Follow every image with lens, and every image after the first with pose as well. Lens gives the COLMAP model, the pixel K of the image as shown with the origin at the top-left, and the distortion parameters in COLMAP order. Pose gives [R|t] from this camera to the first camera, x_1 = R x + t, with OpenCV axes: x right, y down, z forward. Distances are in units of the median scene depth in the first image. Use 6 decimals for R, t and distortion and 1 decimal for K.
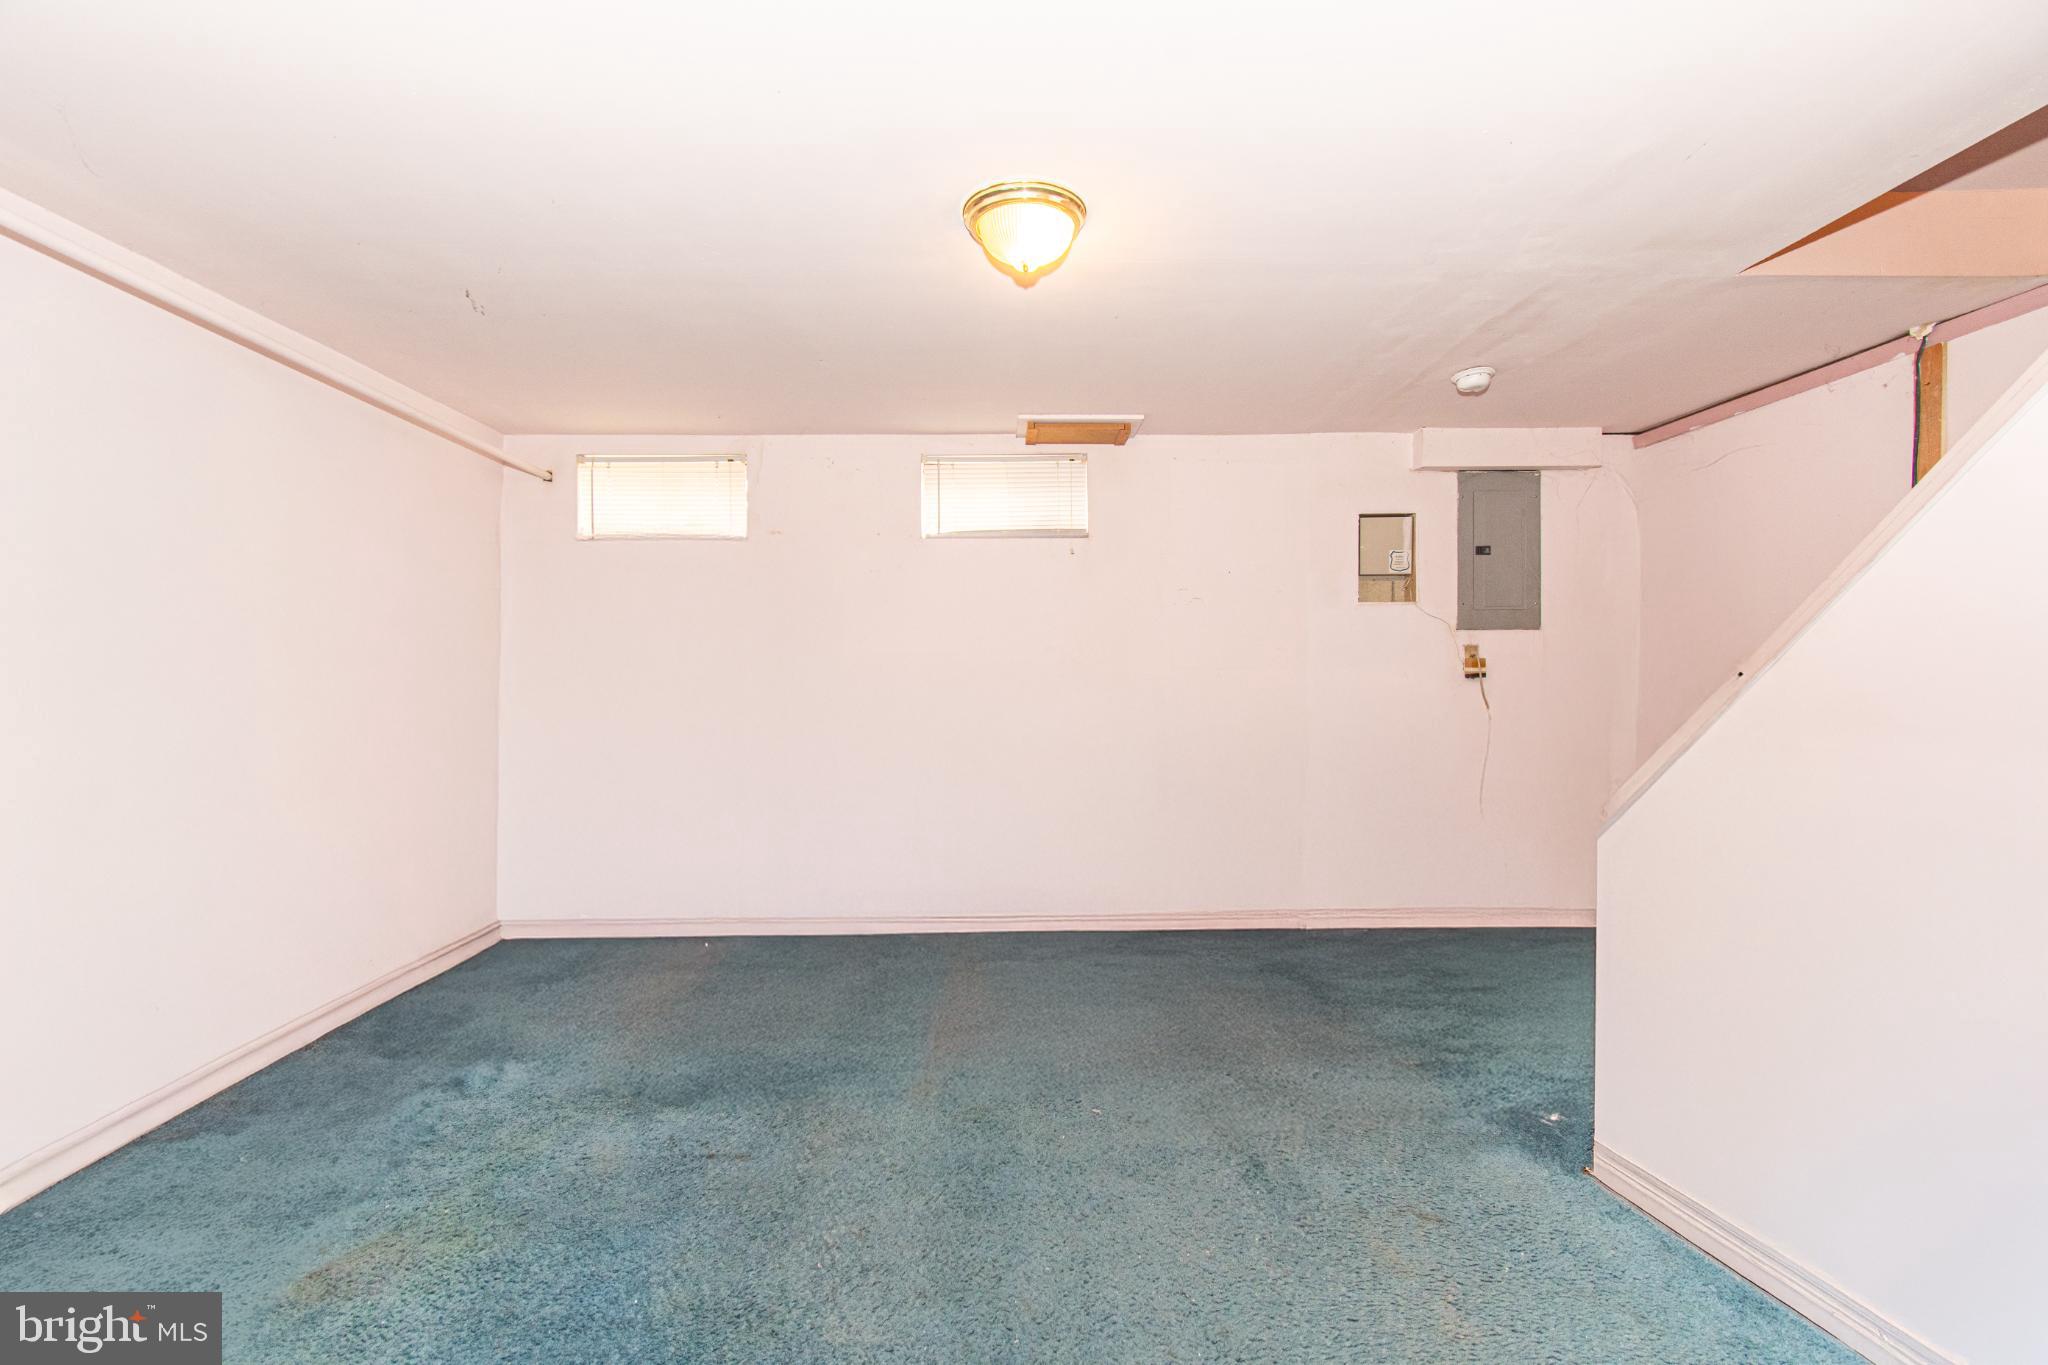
lens RADIAL K [[902.0, 0, 1028.4], [0, 902.0, 680.3], [0, 0, 1]] dist [-0.000510, -0.005887]
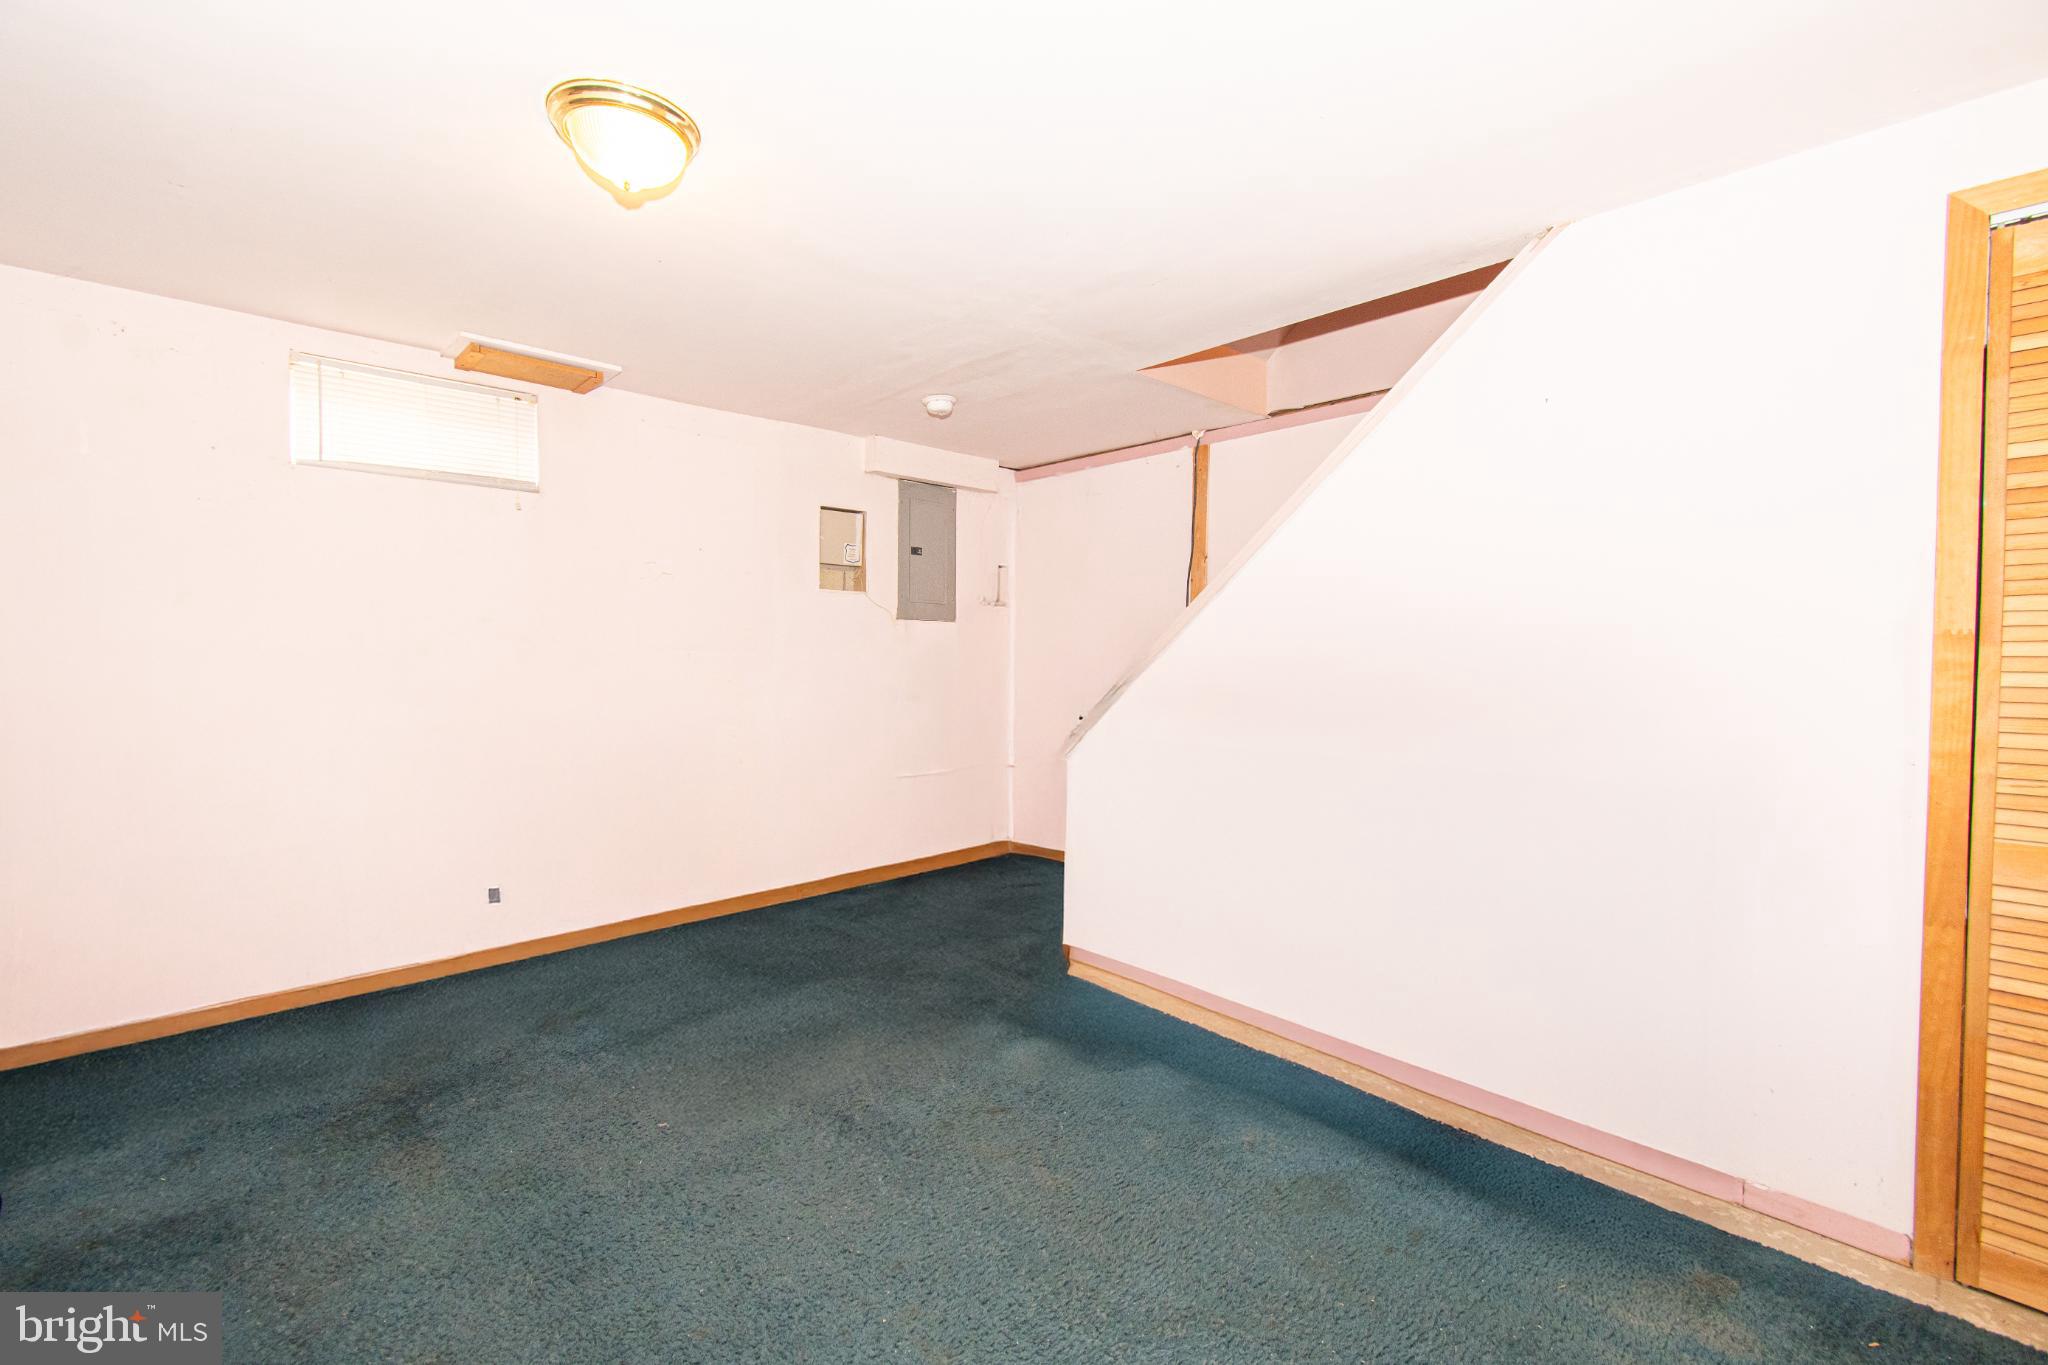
lens RADIAL K [[902.0, 0, 1027.9], [0, 902.0, 679.5], [0, 0, 1]] dist [-0.000510, -0.005887]
pose [[0.742358, -0.000447, 0.670003, -0.168299], [-0.011671, 0.999839, 0.013599, 0.002944], [-0.669902, -0.017916, 0.742233, 0.046211]]
